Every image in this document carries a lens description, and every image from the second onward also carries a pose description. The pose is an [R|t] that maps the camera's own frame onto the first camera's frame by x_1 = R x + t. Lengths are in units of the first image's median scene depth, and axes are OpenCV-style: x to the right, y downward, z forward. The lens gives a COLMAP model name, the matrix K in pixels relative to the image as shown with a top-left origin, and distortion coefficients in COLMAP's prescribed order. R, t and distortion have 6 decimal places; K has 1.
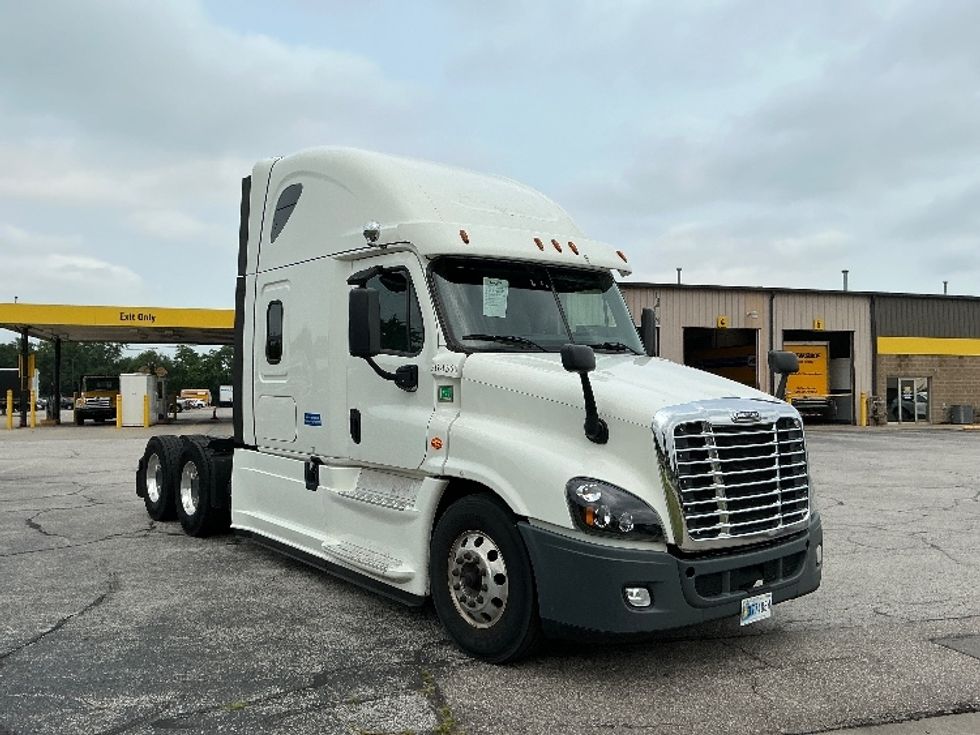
lens RADIAL K [[821.9, 0, 497.7], [0, 821.9, 359.7], [0, 0, 1]] dist [0.065337, -0.090907]
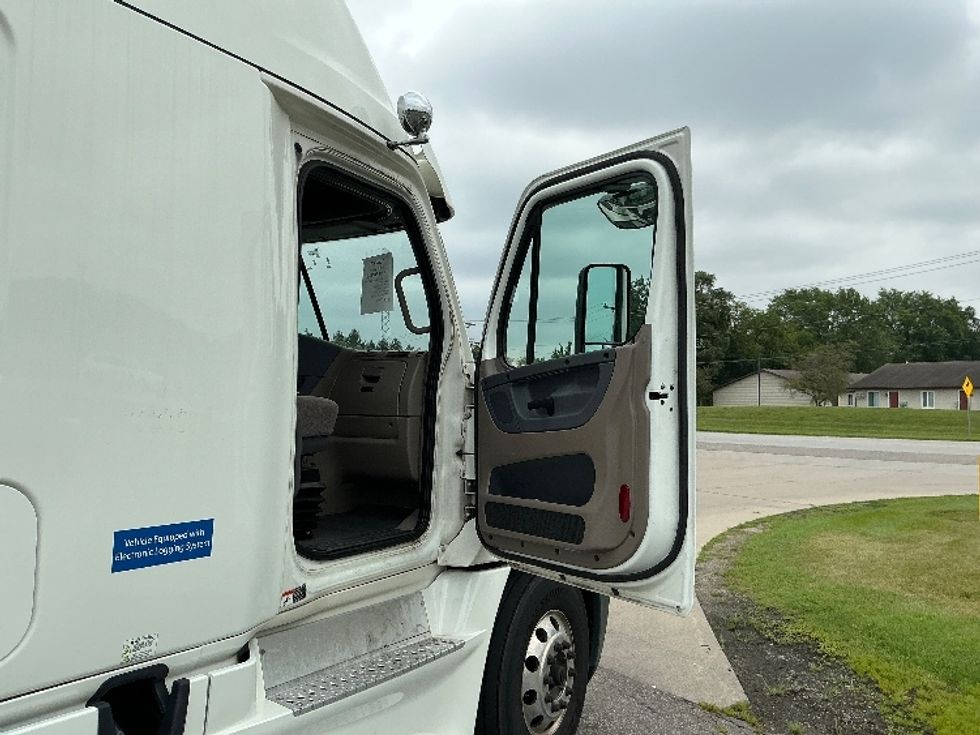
lens RADIAL K [[821.9, 0, 495.1], [0, 821.9, 374.7], [0, 0, 1]] dist [0.065337, -0.090907]
pose [[-0.338418, 0.025645, 0.940647, -0.097966], [-0.047580, 0.997884, -0.044323, 0.002910], [-0.939792, -0.059755, -0.336481, 0.173660]]
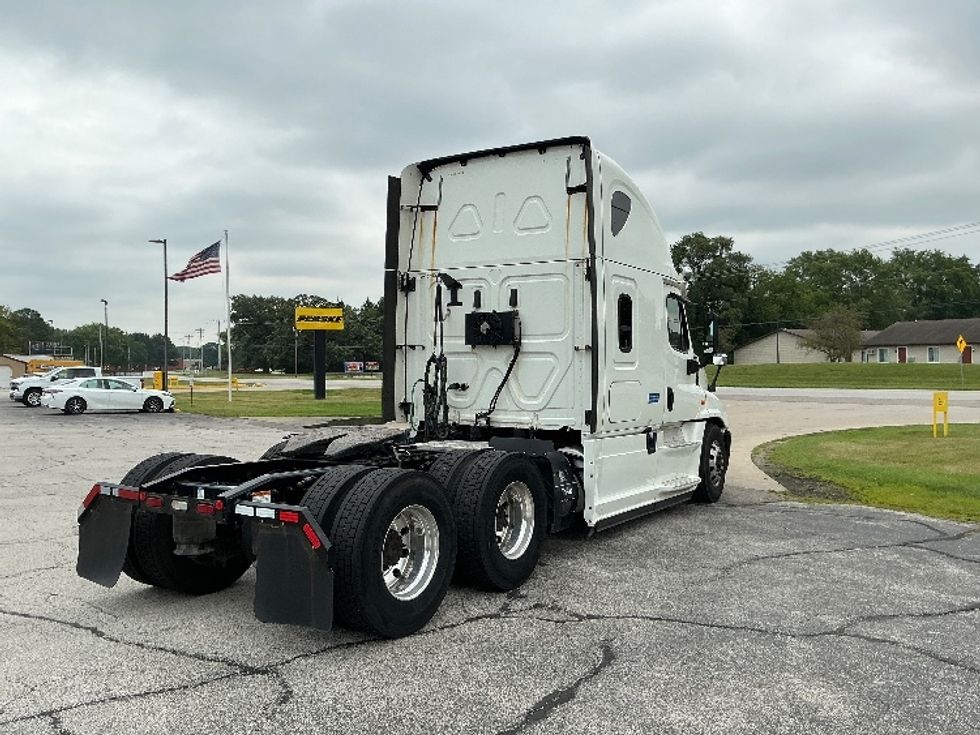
lens RADIAL K [[821.9, 0, 489.4], [0, 821.9, 368.6], [0, 0, 1]] dist [0.065337, -0.090907]
pose [[-0.316333, -0.003788, 0.948641, -0.238091], [-0.029306, 0.999554, -0.005781, 0.007232], [-0.948195, -0.029630, -0.316303, 0.288772]]
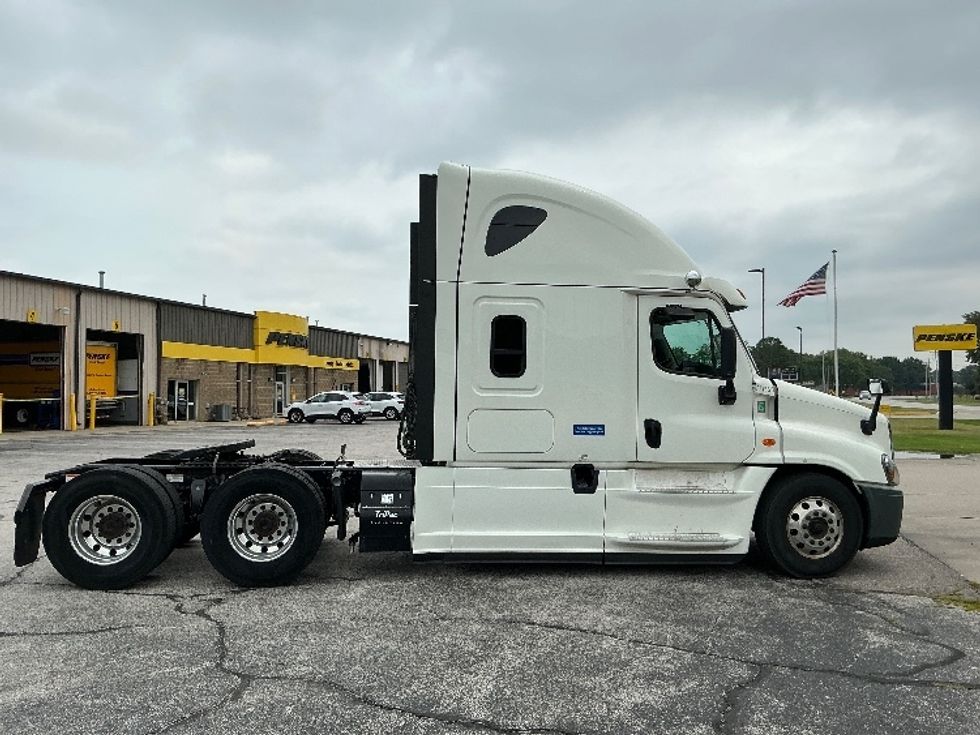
lens RADIAL K [[821.9, 0, 486.4], [0, 821.9, 367.9], [0, 0, 1]] dist [0.065337, -0.090907]
pose [[0.537878, 0.022543, 0.842721, -0.217144], [-0.032379, 0.999457, -0.006069, -0.000103], [-0.842401, -0.024023, 0.538316, 0.090774]]
